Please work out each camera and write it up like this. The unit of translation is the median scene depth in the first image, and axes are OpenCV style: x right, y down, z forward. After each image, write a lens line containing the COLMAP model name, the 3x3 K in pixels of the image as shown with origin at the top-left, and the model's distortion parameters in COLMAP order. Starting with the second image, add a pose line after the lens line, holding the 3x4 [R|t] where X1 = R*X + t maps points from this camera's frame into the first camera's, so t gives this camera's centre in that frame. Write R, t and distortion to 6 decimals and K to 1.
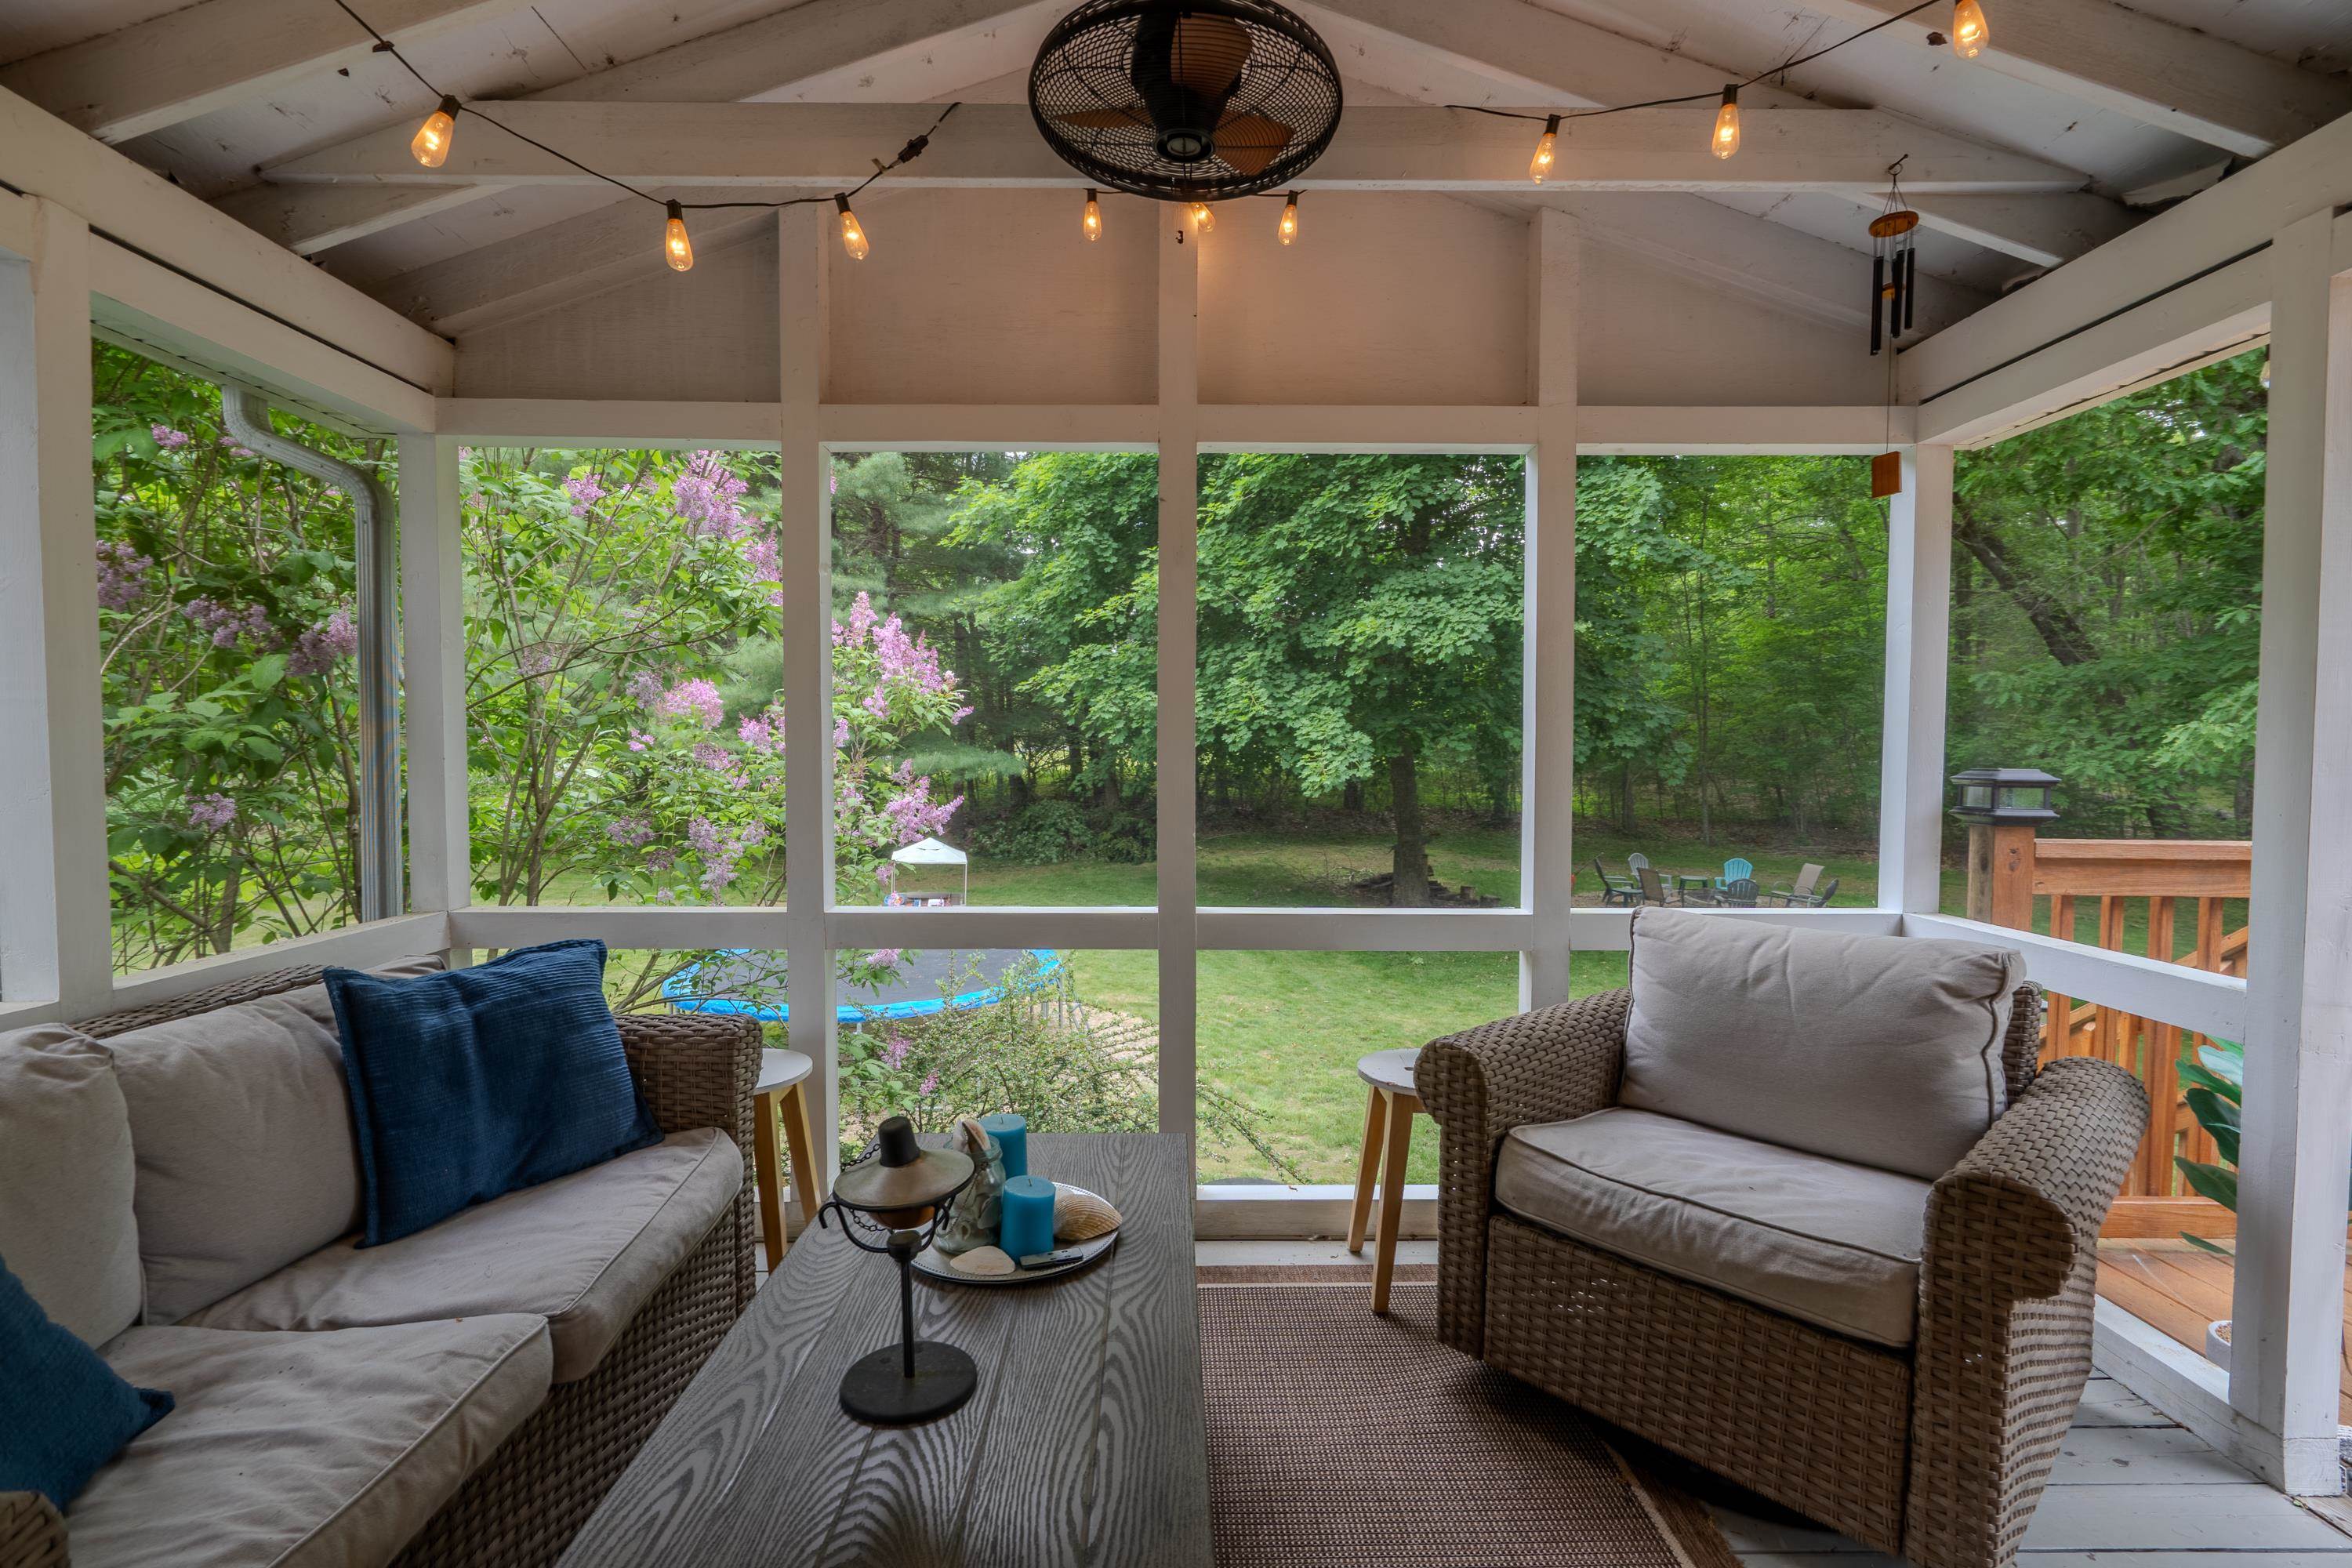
lens RADIAL K [[1084.7, 0, 1190.5], [0, 1084.7, 782.3], [0, 0, 1]] dist [-0.003832, -0.000049]
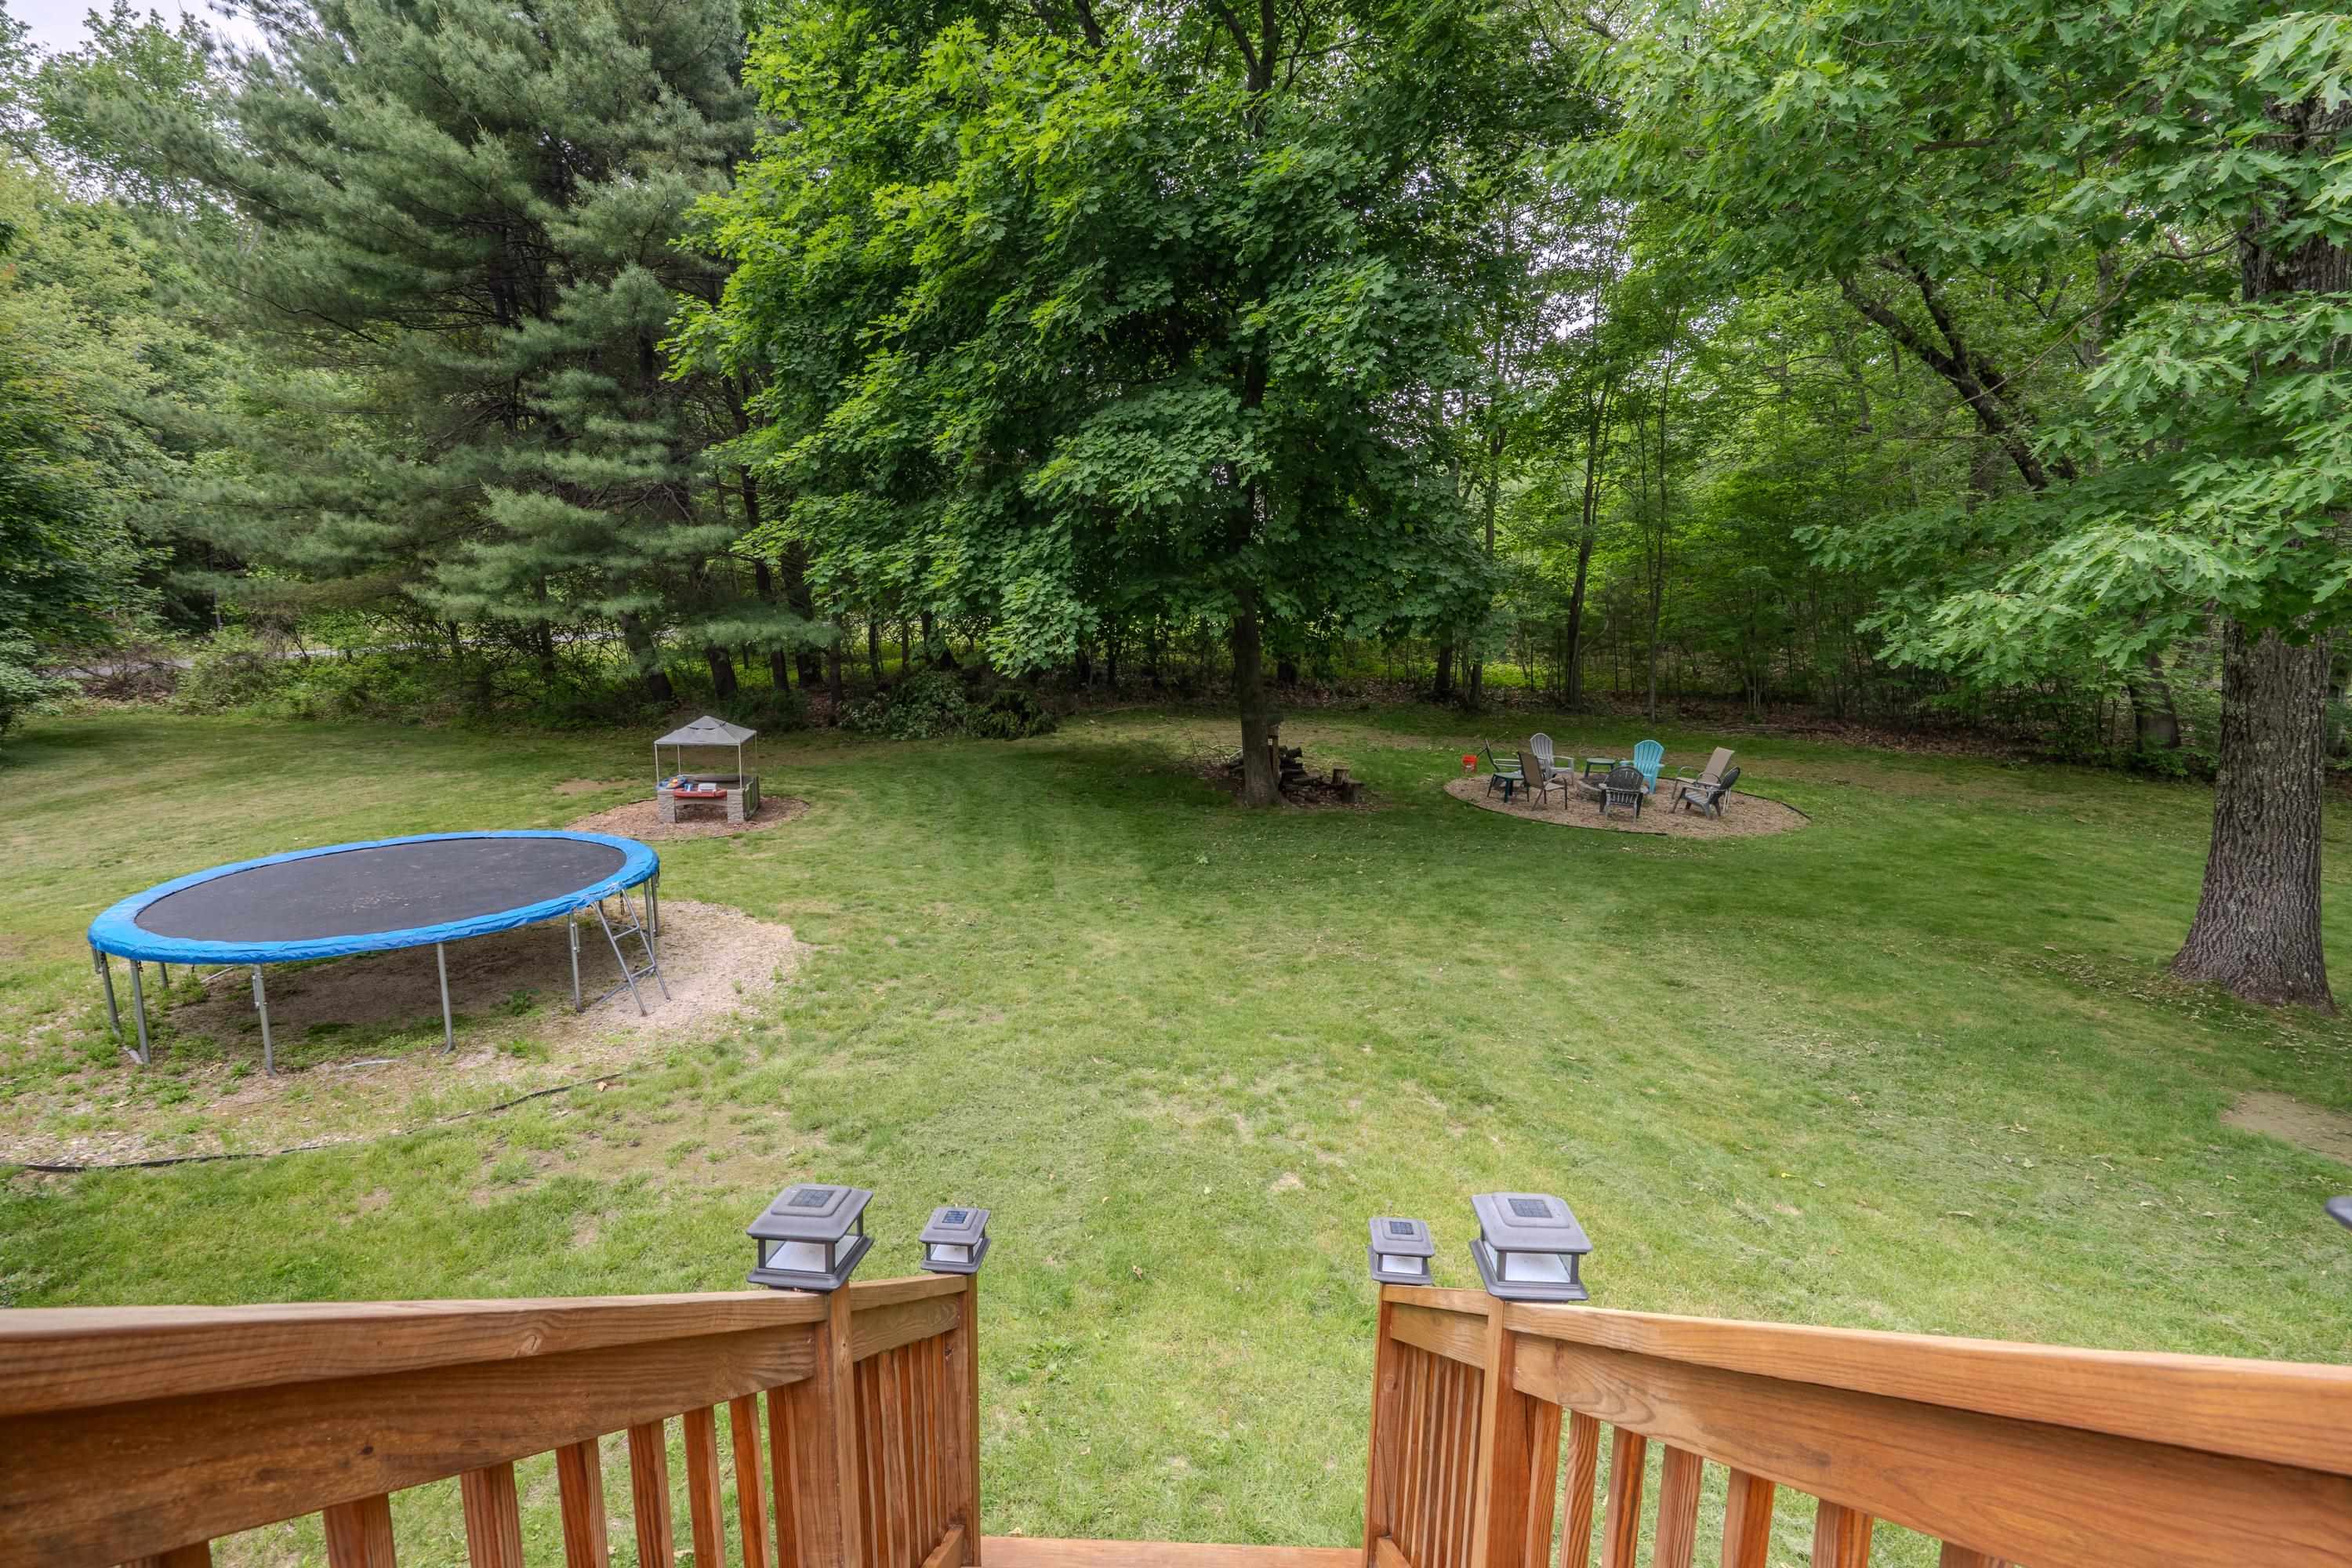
lens RADIAL K [[1073.7, 0, 1166.5], [0, 1073.7, 788.4], [0, 0, 1]] dist [-0.005194, 0.004677]
pose [[0.999140, 0.008864, -0.040514, 0.268732], [-0.003523, 0.991504, 0.130025, -0.010086], [0.041323, -0.129771, 0.990683, 0.163028]]
